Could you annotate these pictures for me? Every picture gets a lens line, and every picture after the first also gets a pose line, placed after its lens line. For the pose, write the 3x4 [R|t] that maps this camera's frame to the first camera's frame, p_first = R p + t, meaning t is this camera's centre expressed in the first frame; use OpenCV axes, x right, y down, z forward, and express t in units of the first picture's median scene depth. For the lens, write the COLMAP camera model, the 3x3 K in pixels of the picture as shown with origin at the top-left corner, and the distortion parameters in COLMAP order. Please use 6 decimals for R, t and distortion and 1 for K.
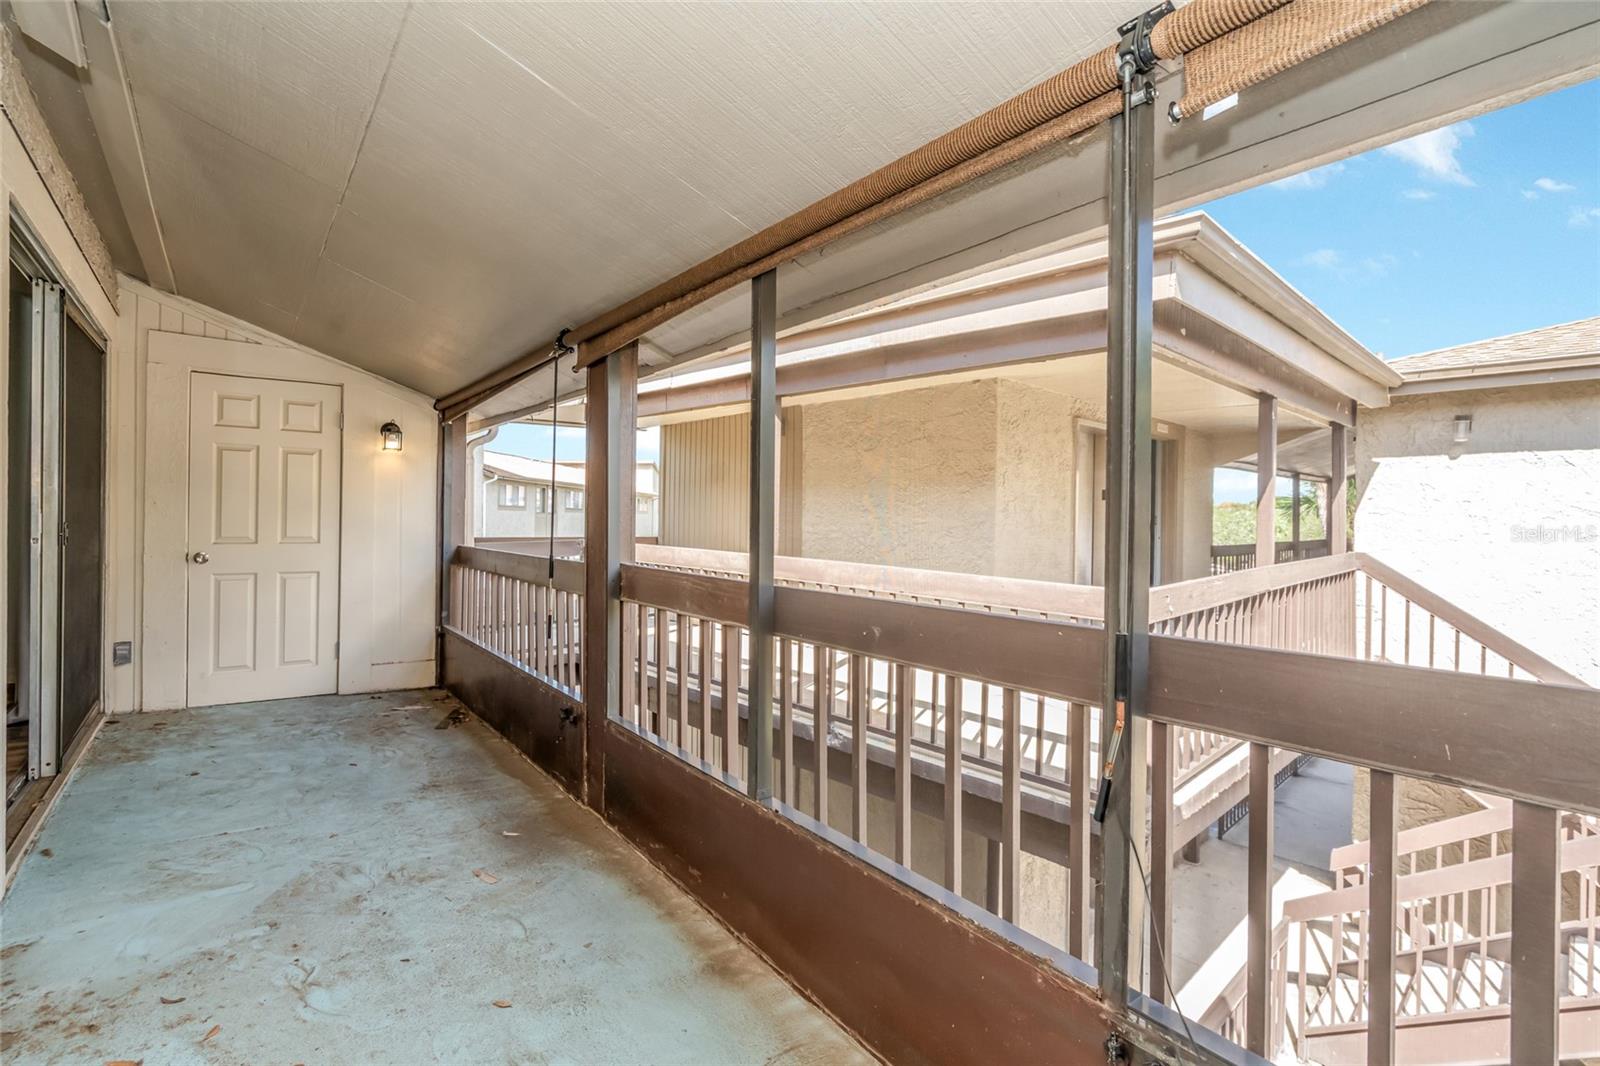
lens RADIAL K [[730.5, 0, 796.9], [0, 730.5, 526.9], [0, 0, 1]] dist [0.002762, 0.000292]
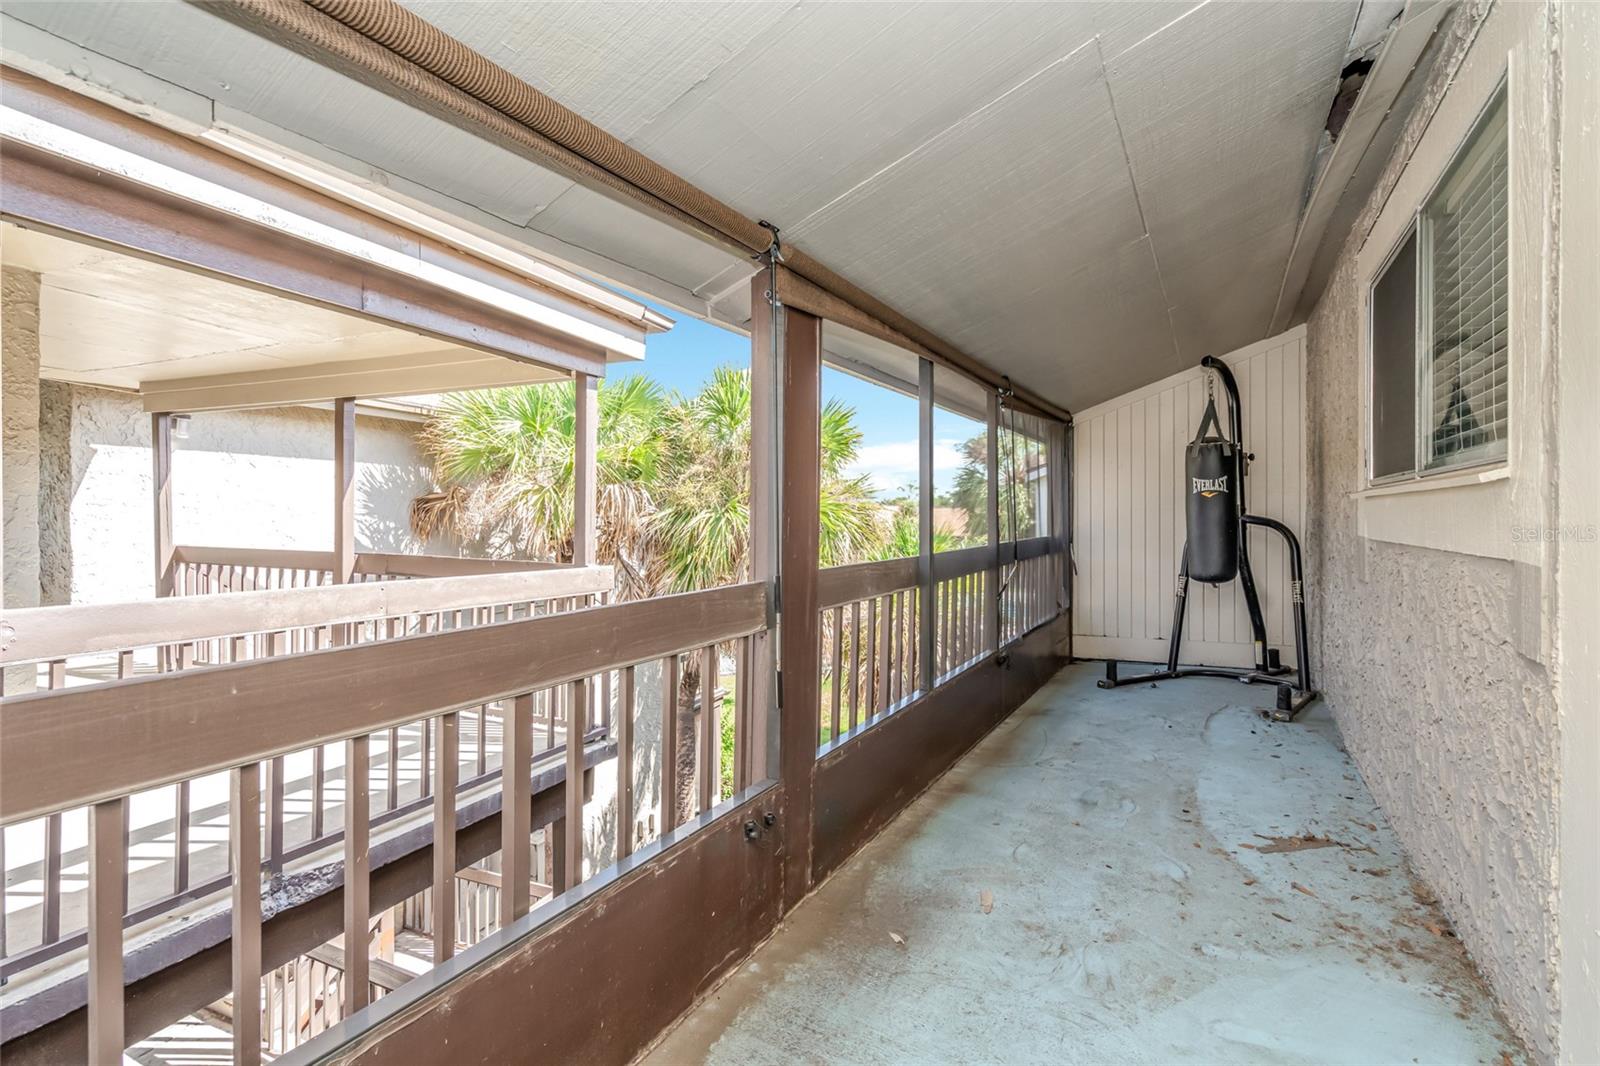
lens RADIAL K [[730.5, 0, 812.8], [0, 730.5, 504.1], [0, 0, 1]] dist [0.002762, 0.000292]
pose [[-0.395014, 0.007560, 0.918644, -0.868400], [0.009372, 0.999947, -0.004199, -0.014144], [-0.918627, 0.006950, -0.395064, 1.141118]]
